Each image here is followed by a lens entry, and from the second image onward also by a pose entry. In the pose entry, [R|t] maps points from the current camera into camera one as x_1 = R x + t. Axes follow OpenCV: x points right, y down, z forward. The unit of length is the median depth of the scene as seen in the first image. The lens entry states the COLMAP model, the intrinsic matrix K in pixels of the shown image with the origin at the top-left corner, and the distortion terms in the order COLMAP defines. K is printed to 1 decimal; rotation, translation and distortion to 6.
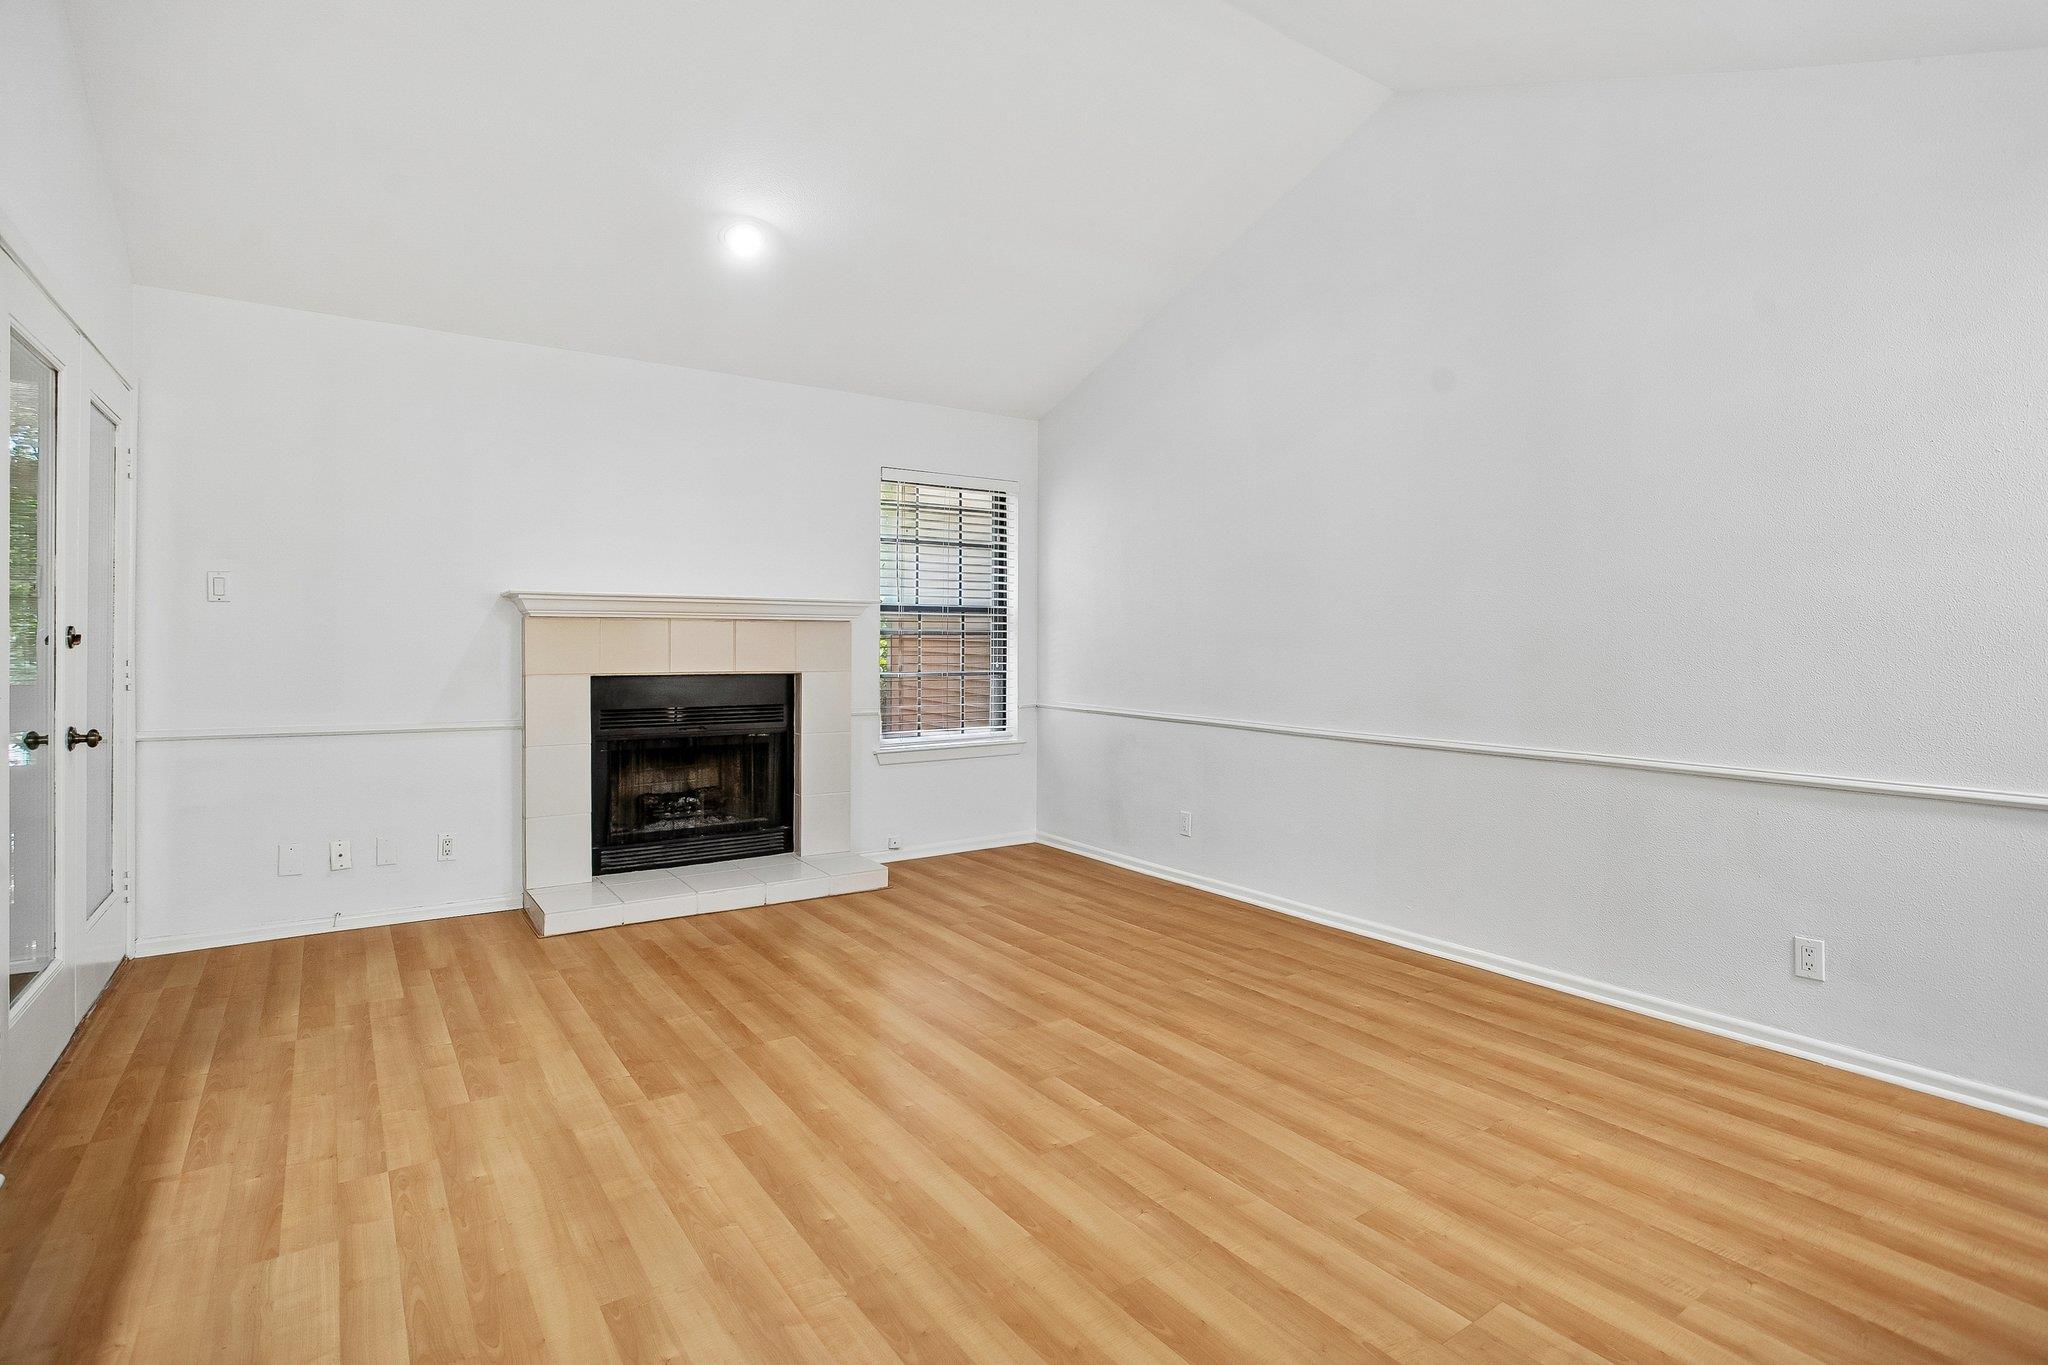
lens RADIAL K [[1000.6, 0, 1010.8], [0, 1000.6, 660.8], [0, 0, 1]] dist [-0.038770, 0.014798]
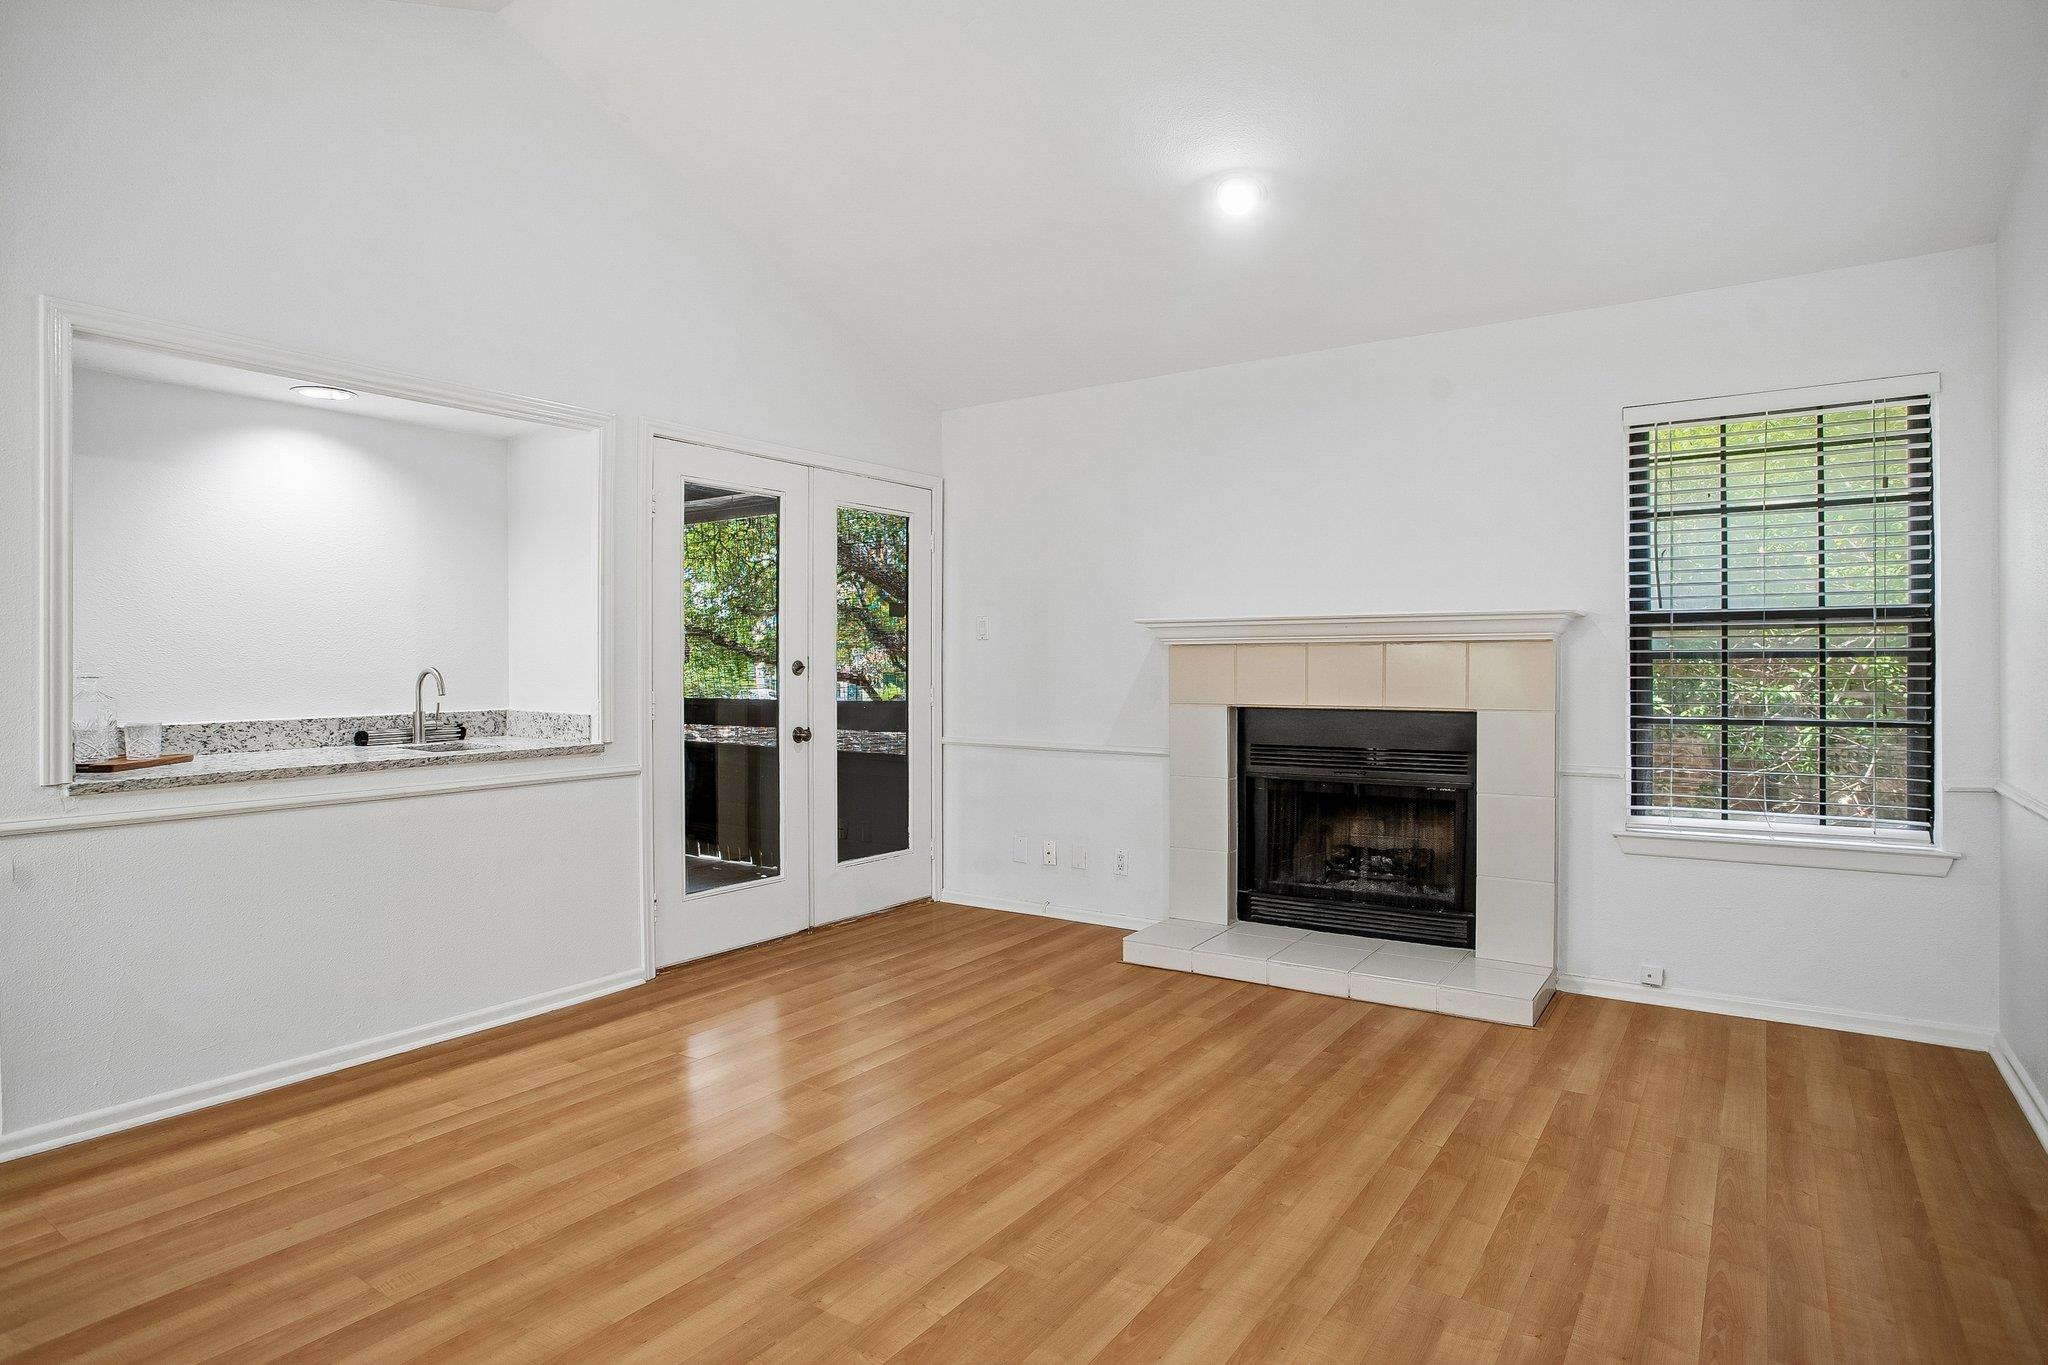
lens RADIAL K [[1102.3, 0, 1026.3], [0, 1102.3, 673.4], [0, 0, 1]] dist [-0.045040, 0.003461]
pose [[0.362466, -0.001896, -0.931995, 0.642409], [-0.013880, 0.999876, -0.007433, -0.008429], [0.931894, 0.015631, 0.362395, 0.581517]]
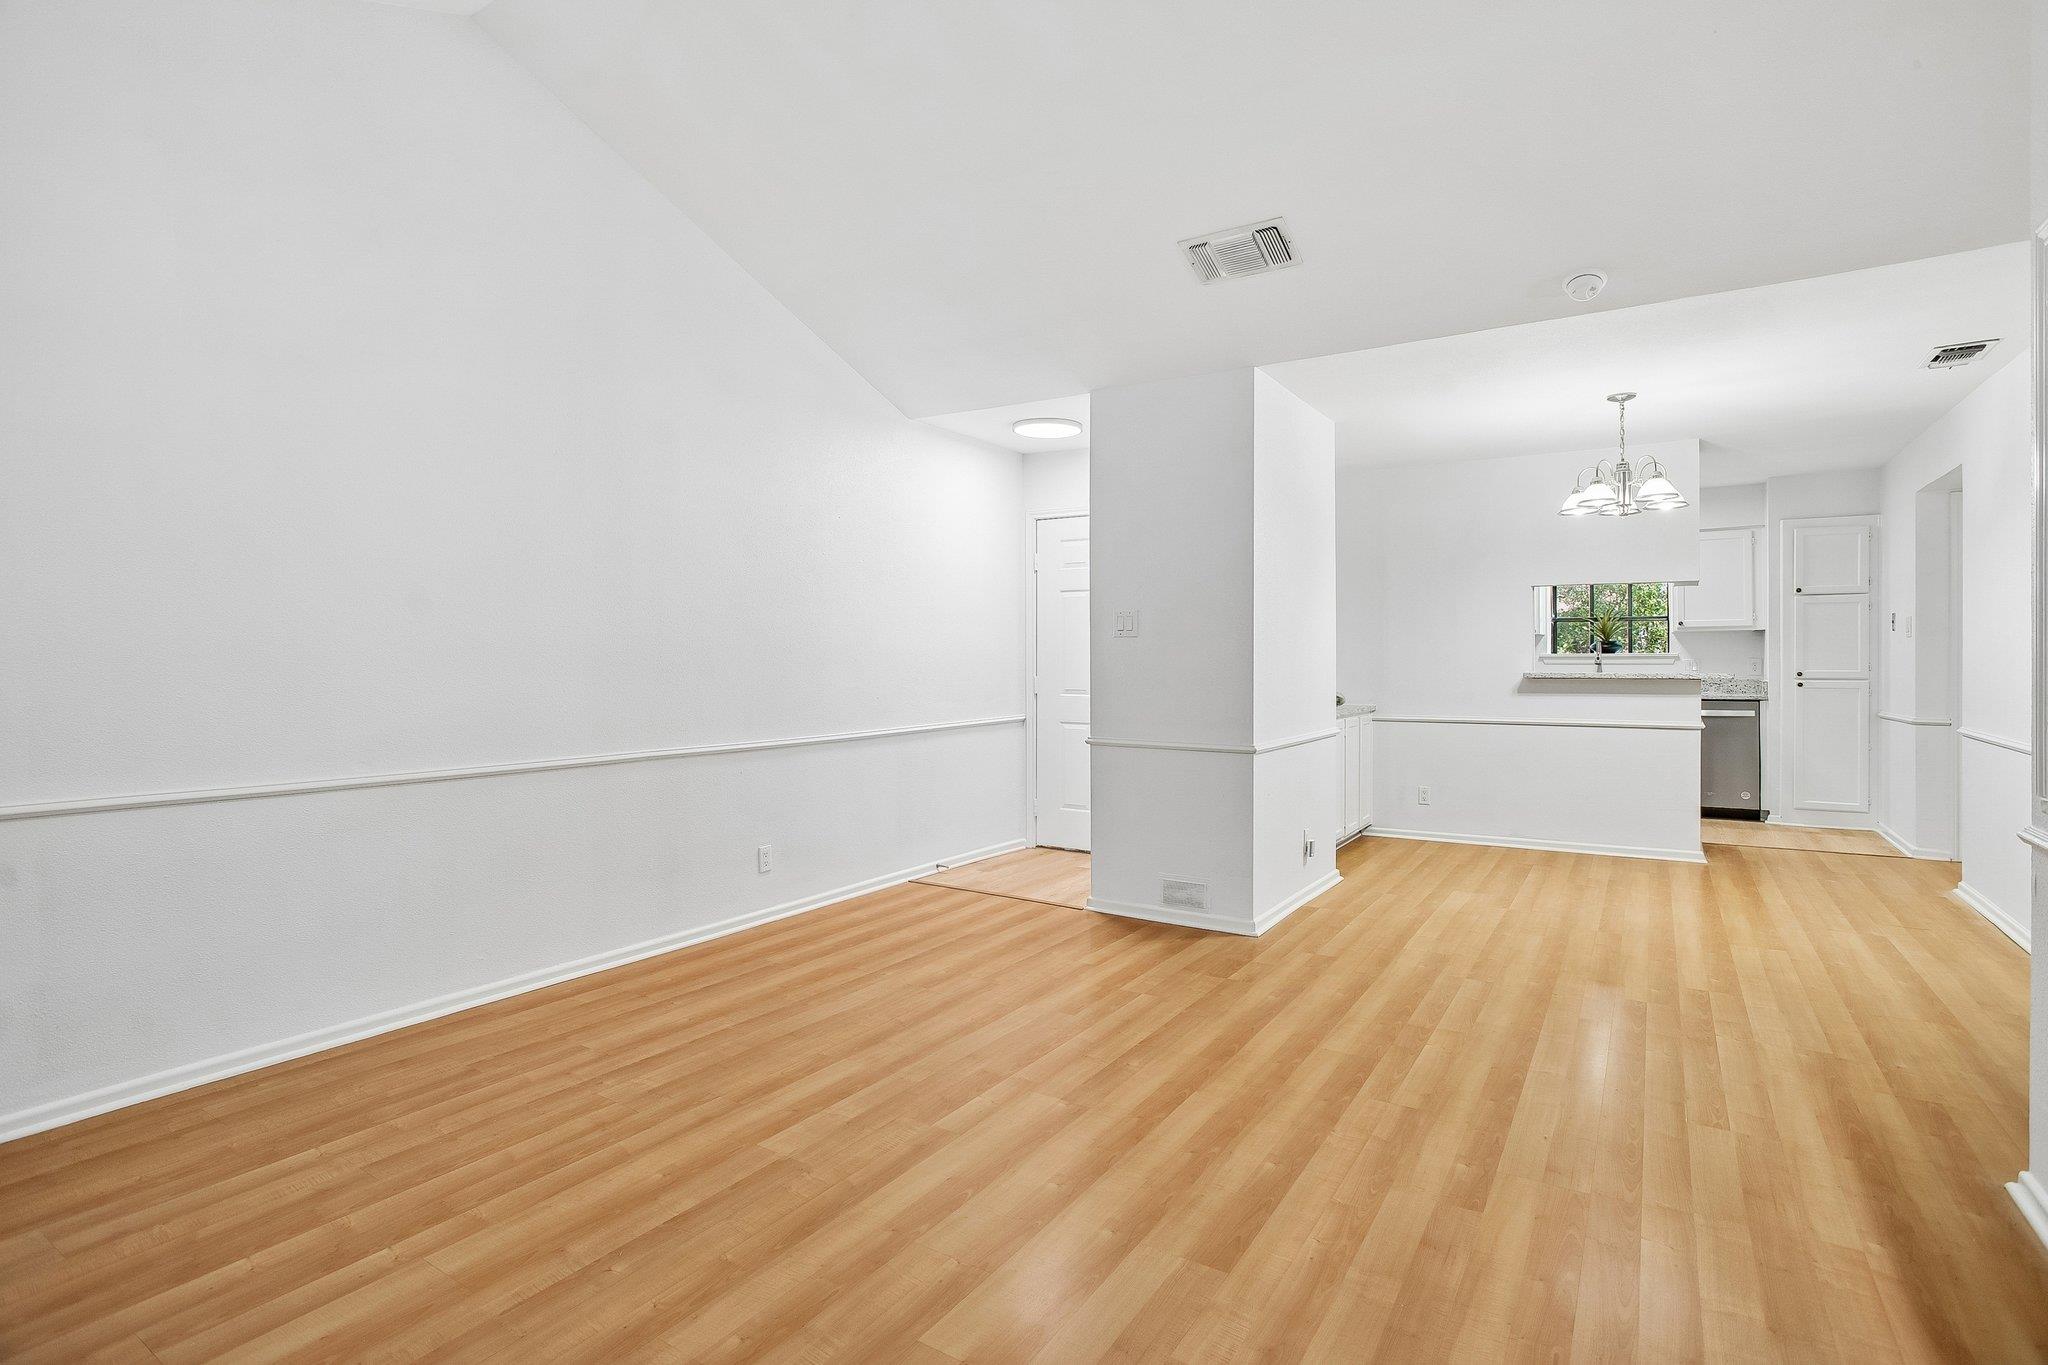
lens RADIAL K [[1000.6, 0, 1012.2], [0, 1000.6, 676.1], [0, 0, 1]] dist [-0.038770, 0.014798]
pose [[-0.376521, -0.018812, 0.926217, -0.682930], [0.013890, 0.999567, 0.025948, -0.022610], [-0.926304, 0.022635, -0.376097, 1.031581]]
